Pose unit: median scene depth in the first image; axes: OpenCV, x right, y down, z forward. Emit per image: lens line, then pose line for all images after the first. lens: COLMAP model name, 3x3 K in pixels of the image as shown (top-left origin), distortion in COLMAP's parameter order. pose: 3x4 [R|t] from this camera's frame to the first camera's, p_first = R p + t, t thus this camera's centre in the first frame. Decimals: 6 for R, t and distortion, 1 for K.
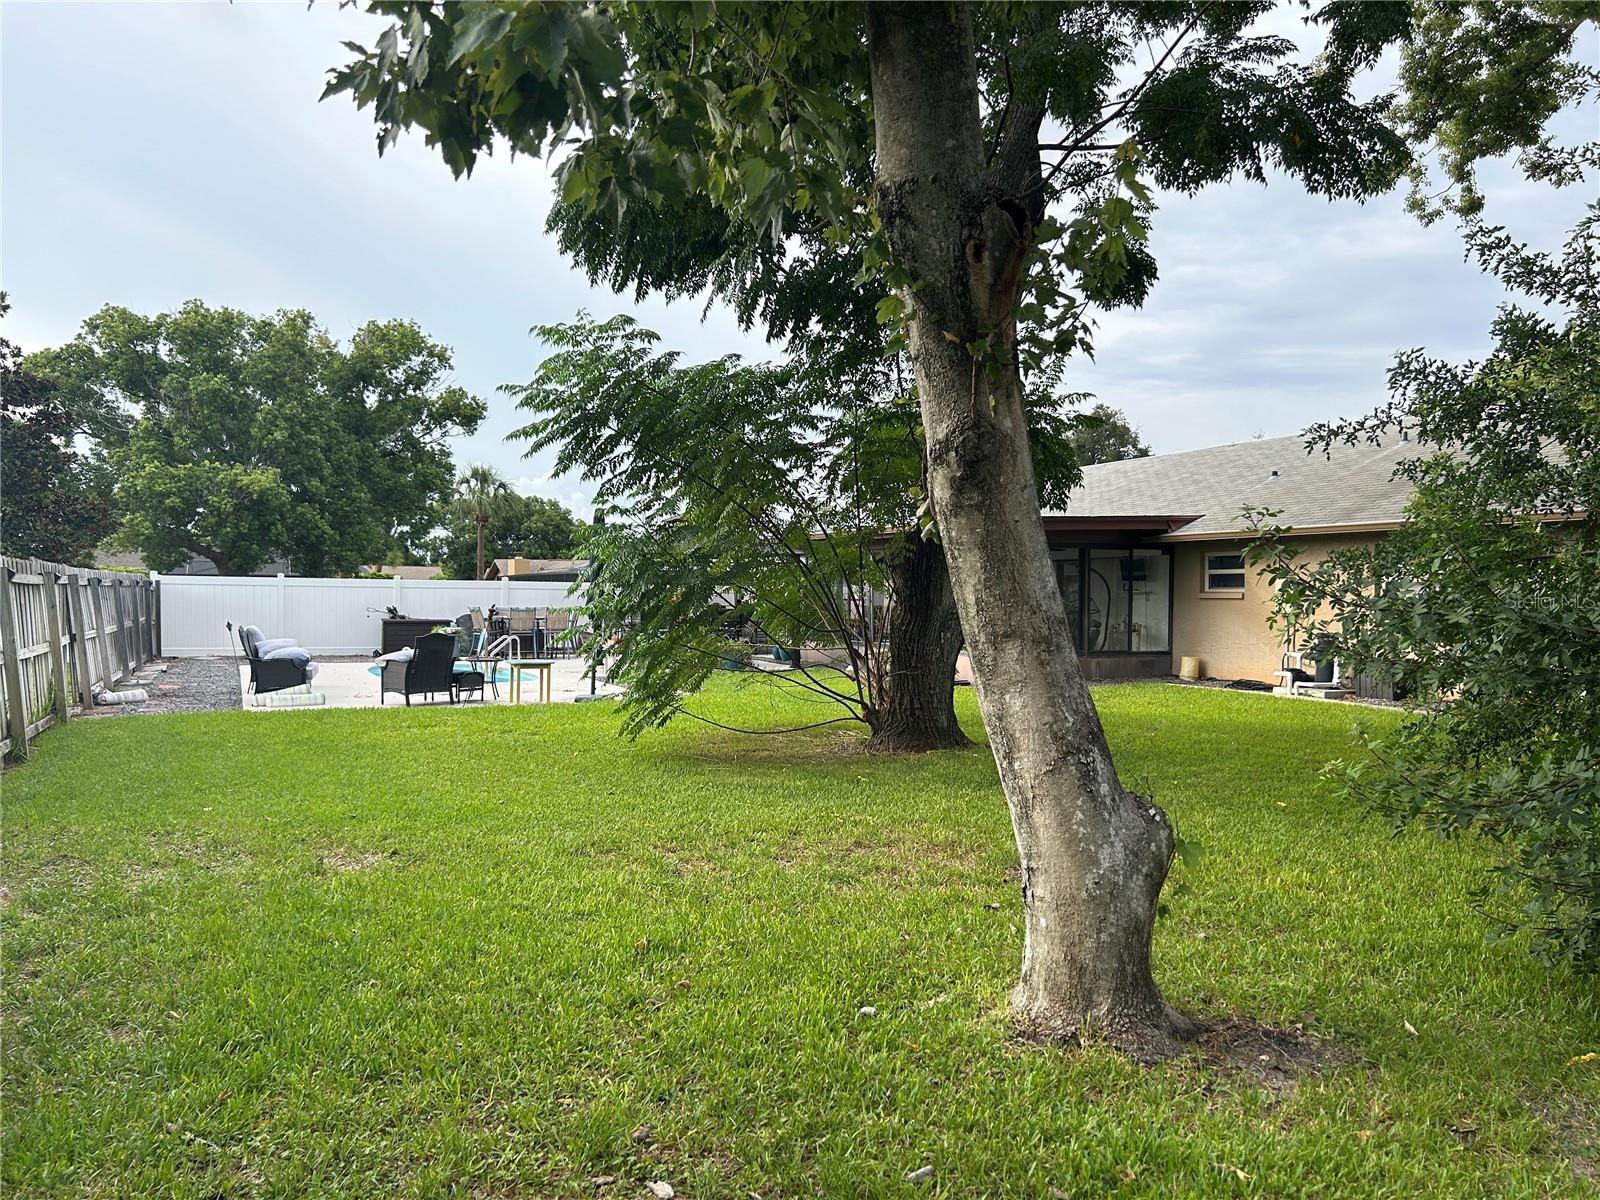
lens RADIAL K [[1193.5, 0, 801.3], [0, 1193.5, 597.0], [0, 0, 1]] dist [0.031473, -0.016137]
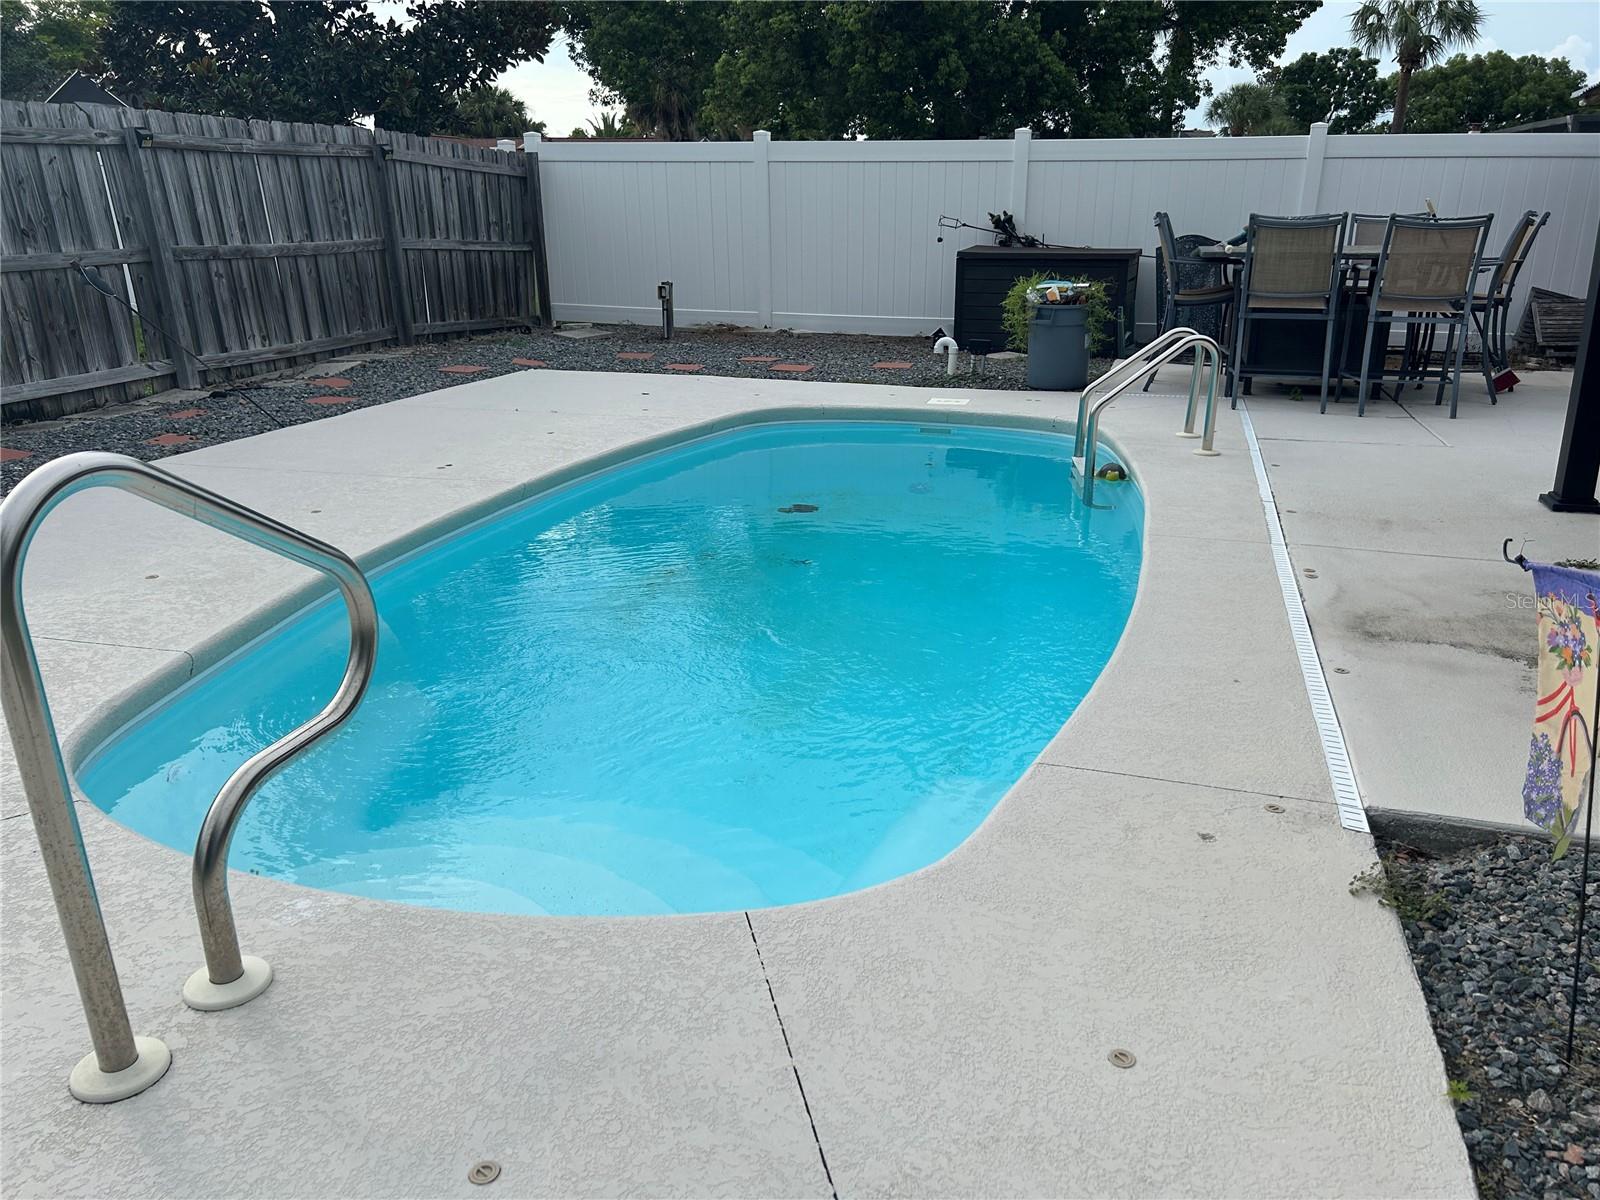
lens RADIAL K [[1193.5, 0, 799.2], [0, 1193.5, 600.6], [0, 0, 1]] dist [0.031473, -0.016137]
pose [[0.744025, 0.205562, -0.635744, -0.075619], [0.003966, 0.950122, 0.311853, 0.003780], [0.668140, -0.234548, 0.706100, 0.423638]]
